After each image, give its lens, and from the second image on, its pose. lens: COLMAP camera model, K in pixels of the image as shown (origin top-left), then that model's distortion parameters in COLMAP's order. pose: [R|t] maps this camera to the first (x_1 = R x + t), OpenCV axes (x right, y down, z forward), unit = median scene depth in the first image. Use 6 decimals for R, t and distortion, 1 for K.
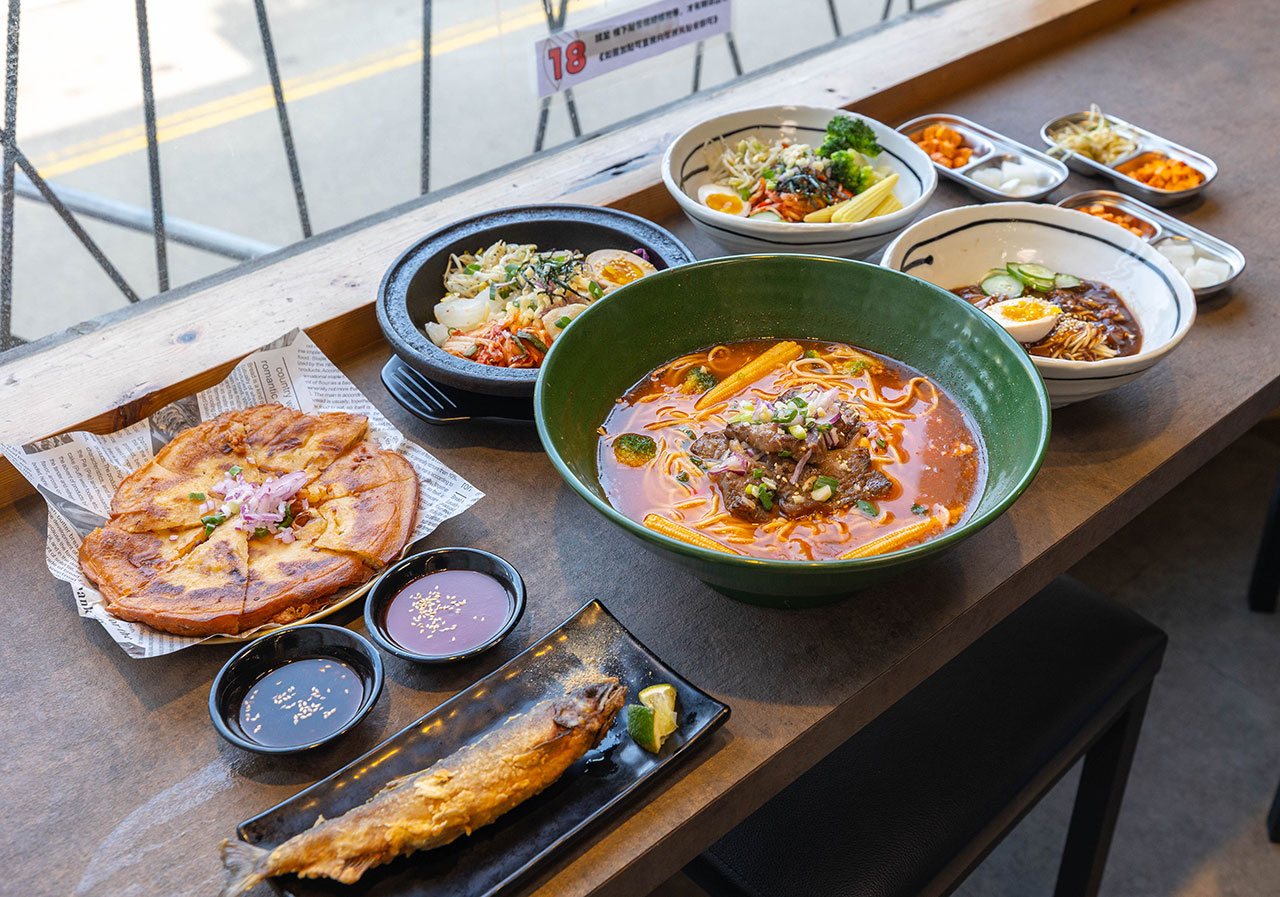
lens RADIAL K [[2162.5, 0, 640.0], [0, 2162.5, 448.5], [0, 0, 1]] dist [0.000441, -0.001836]
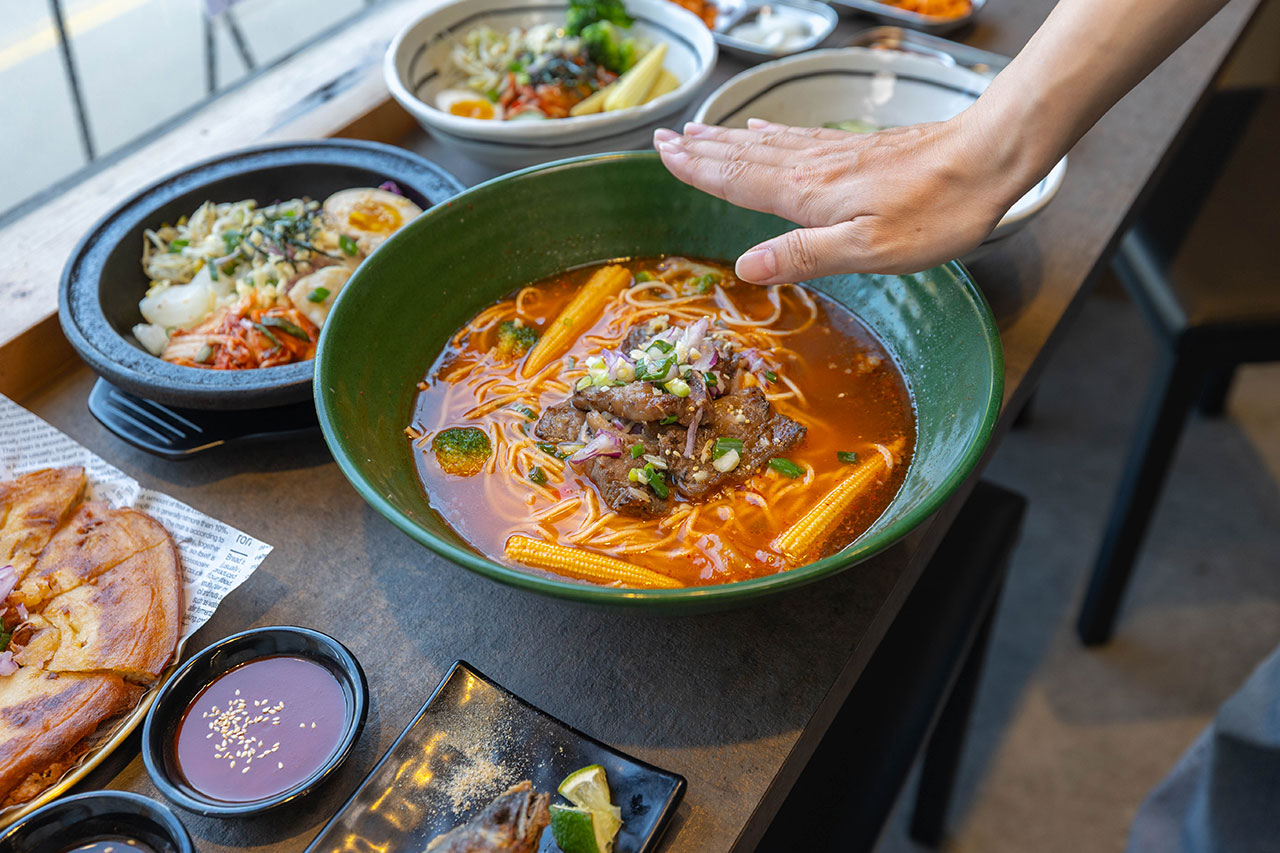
lens RADIAL K [[1374.9, 0, 640.0], [0, 1374.9, 426.5], [0, 0, 1]] dist [0.011246, 0.003702]
pose [[0.949581, -0.213702, 0.229406, -0.050526], [0.187794, 0.973617, 0.129631, -0.056194], [-0.251056, -0.080014, 0.964660, 0.505676]]
